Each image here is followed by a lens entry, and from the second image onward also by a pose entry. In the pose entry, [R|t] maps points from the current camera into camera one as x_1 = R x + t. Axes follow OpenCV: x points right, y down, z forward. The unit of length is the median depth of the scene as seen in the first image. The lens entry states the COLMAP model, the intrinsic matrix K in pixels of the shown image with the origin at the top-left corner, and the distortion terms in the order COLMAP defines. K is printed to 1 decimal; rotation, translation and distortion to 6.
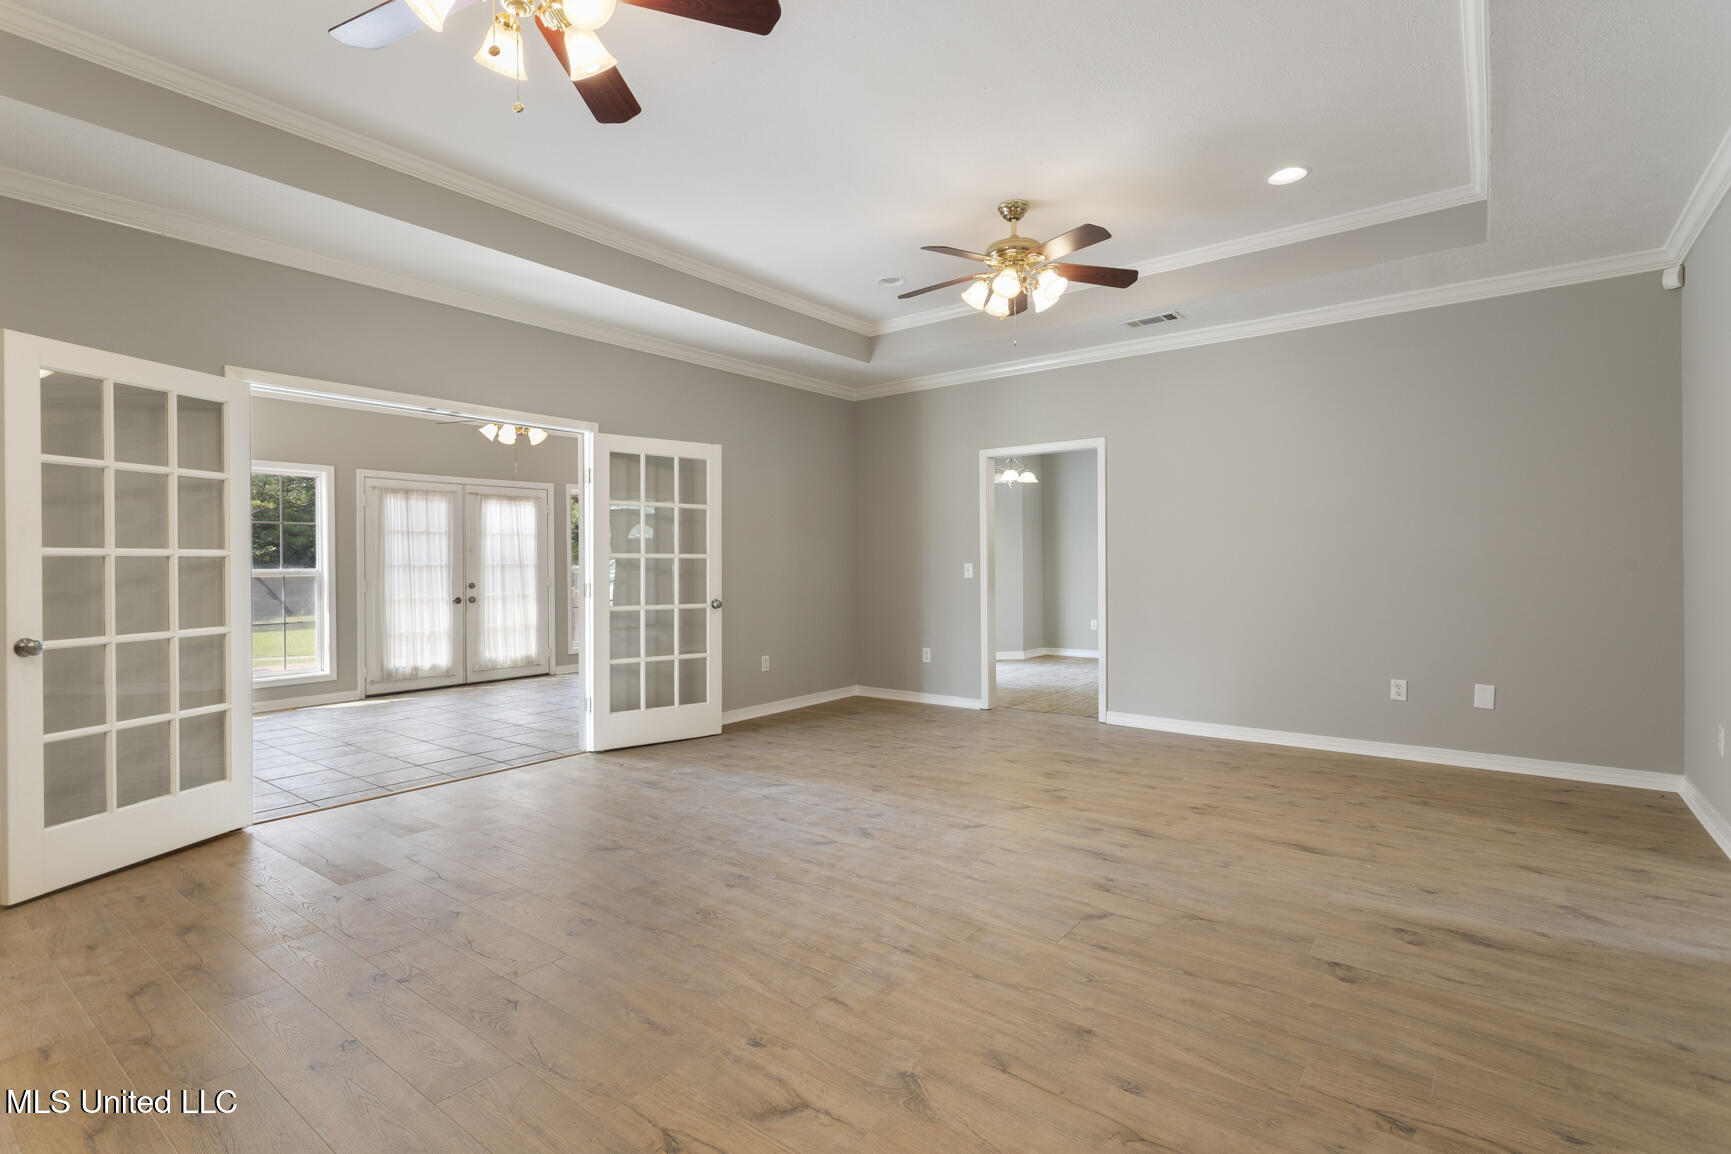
lens RADIAL K [[827.1, 0, 861.5], [0, 827.1, 576.7], [0, 0, 1]] dist [-0.003362, -0.000109]
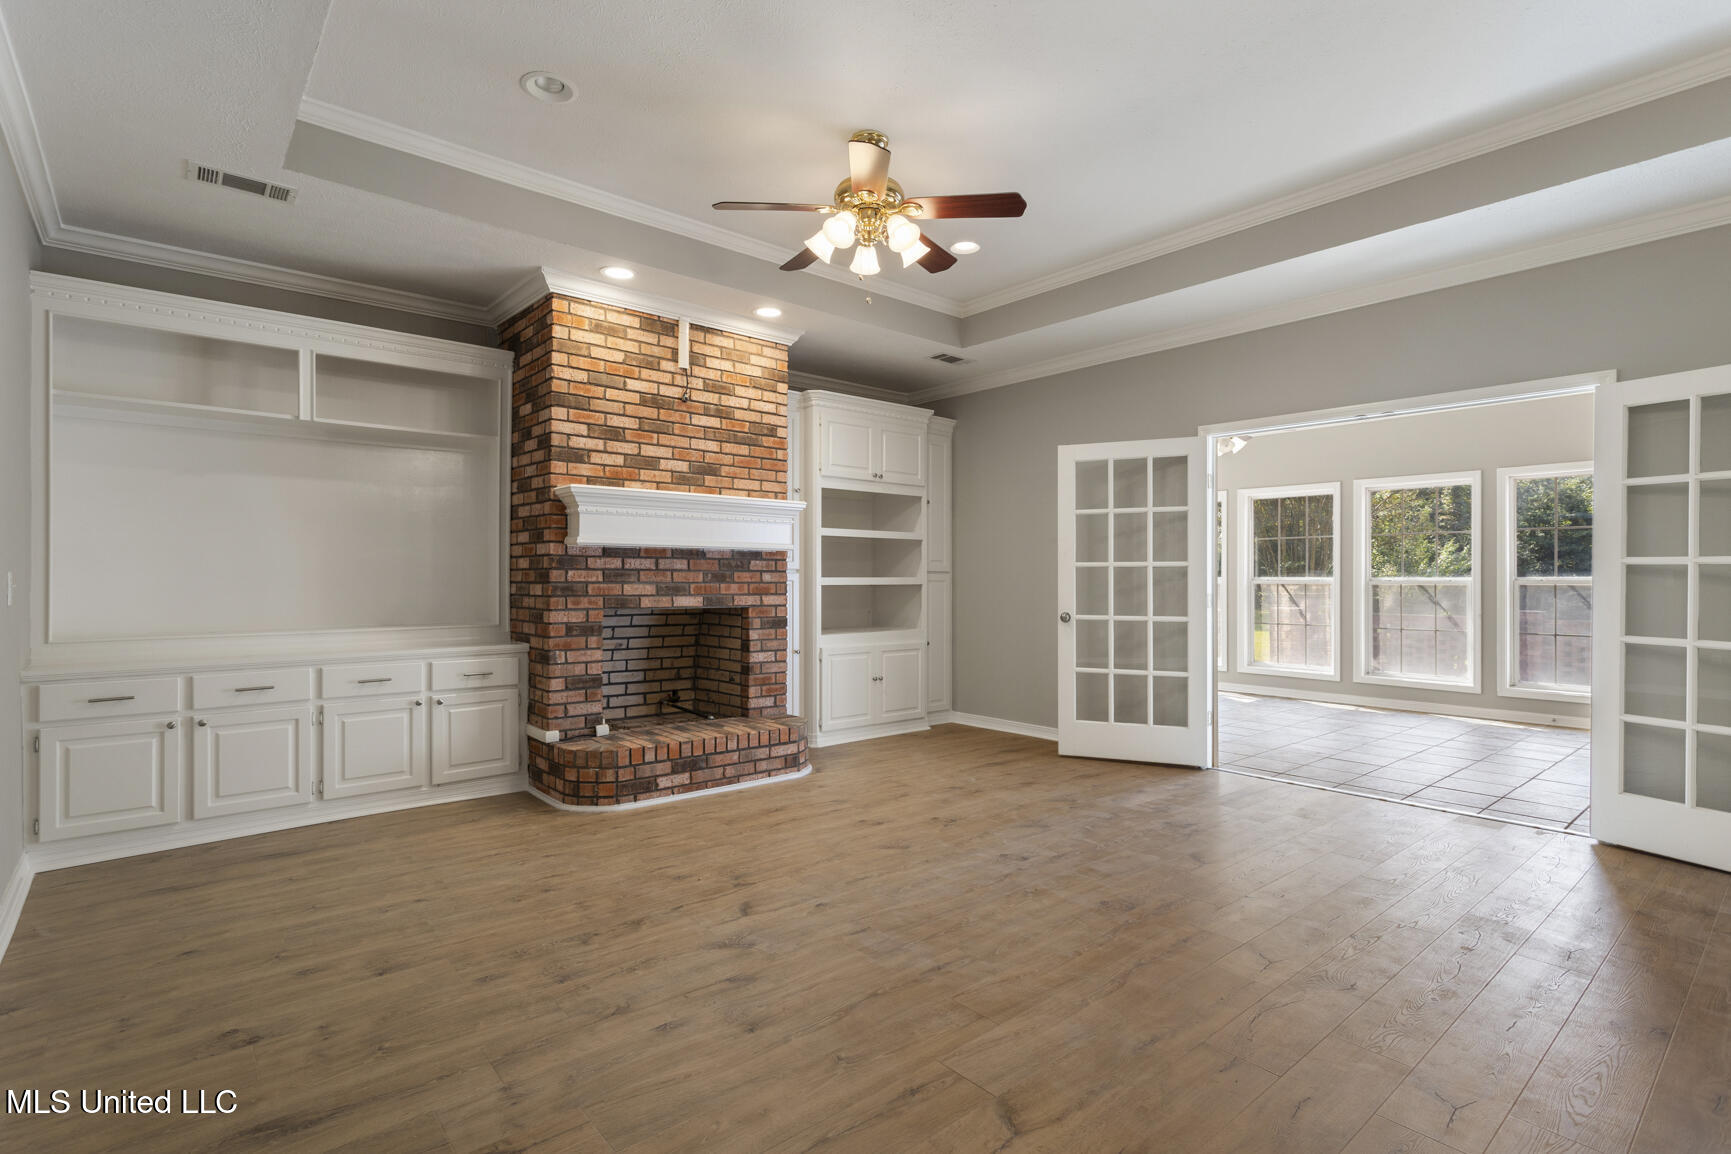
lens RADIAL K [[827.1, 0, 858.0], [0, 827.1, 574.0], [0, 0, 1]] dist [-0.003362, -0.000109]
pose [[-0.212869, 0.005764, -0.977064, 0.713426], [-0.014011, 0.999862, 0.008951, -0.016552], [0.976980, 0.015595, -0.212758, 0.765065]]
